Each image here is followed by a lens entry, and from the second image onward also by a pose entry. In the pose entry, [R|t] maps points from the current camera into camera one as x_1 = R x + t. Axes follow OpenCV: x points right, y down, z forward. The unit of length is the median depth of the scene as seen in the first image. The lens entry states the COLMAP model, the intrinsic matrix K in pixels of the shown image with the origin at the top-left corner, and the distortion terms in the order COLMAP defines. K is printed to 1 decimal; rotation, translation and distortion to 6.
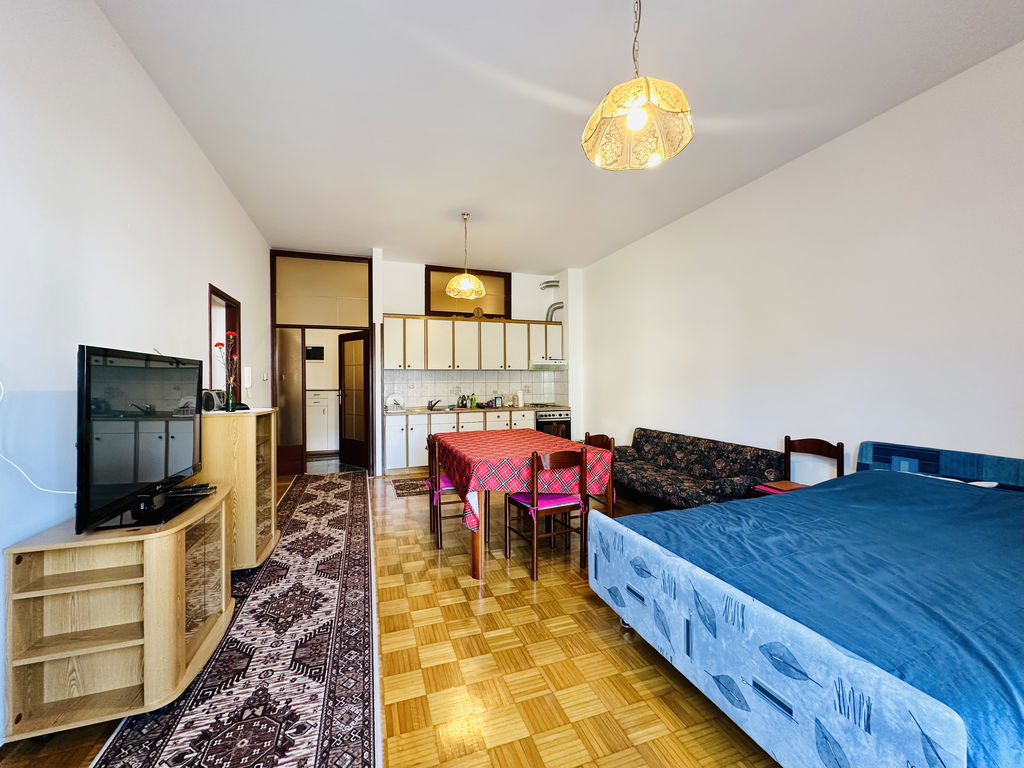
lens RADIAL K [[421.1, 0, 510.8], [0, 421.1, 366.5], [0, 0, 1]] dist [0.022735, 0.000007]
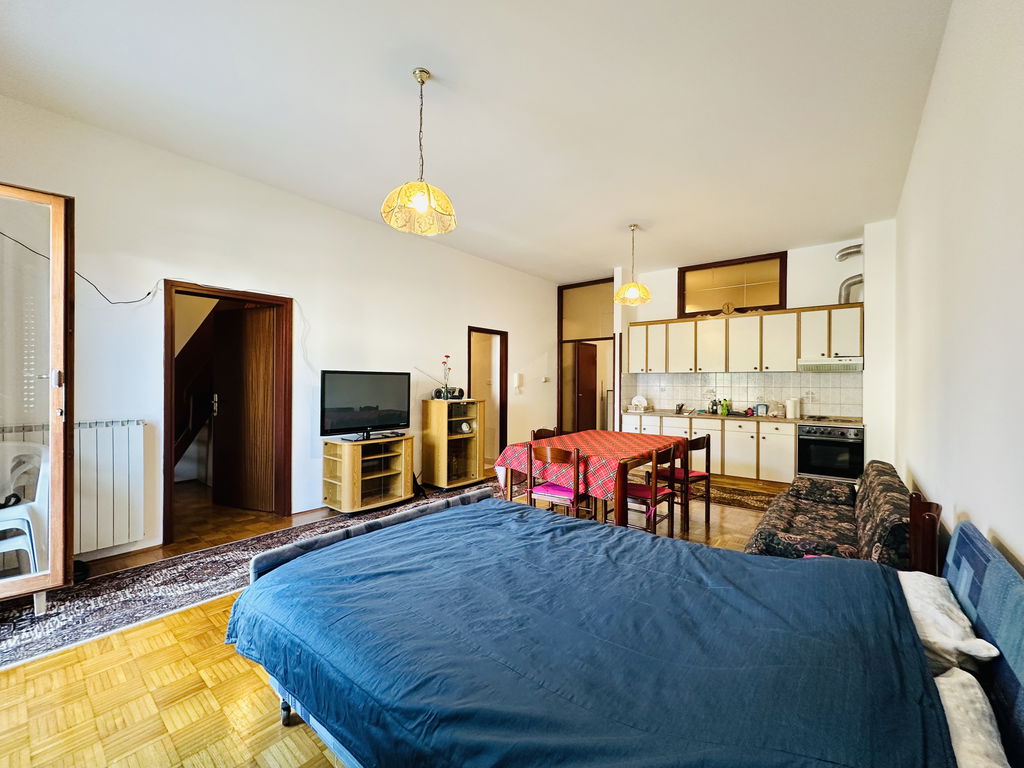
lens RADIAL K [[412.6, 0, 512.0], [0, 412.6, 384.0], [0, 0, 1]] dist [-0.000754, -0.000043]
pose [[0.533334, 0.009545, -0.845851, 0.406287], [0.020400, 0.999500, 0.024142, 0.001704], [0.845658, -0.030131, 0.532873, 0.138720]]
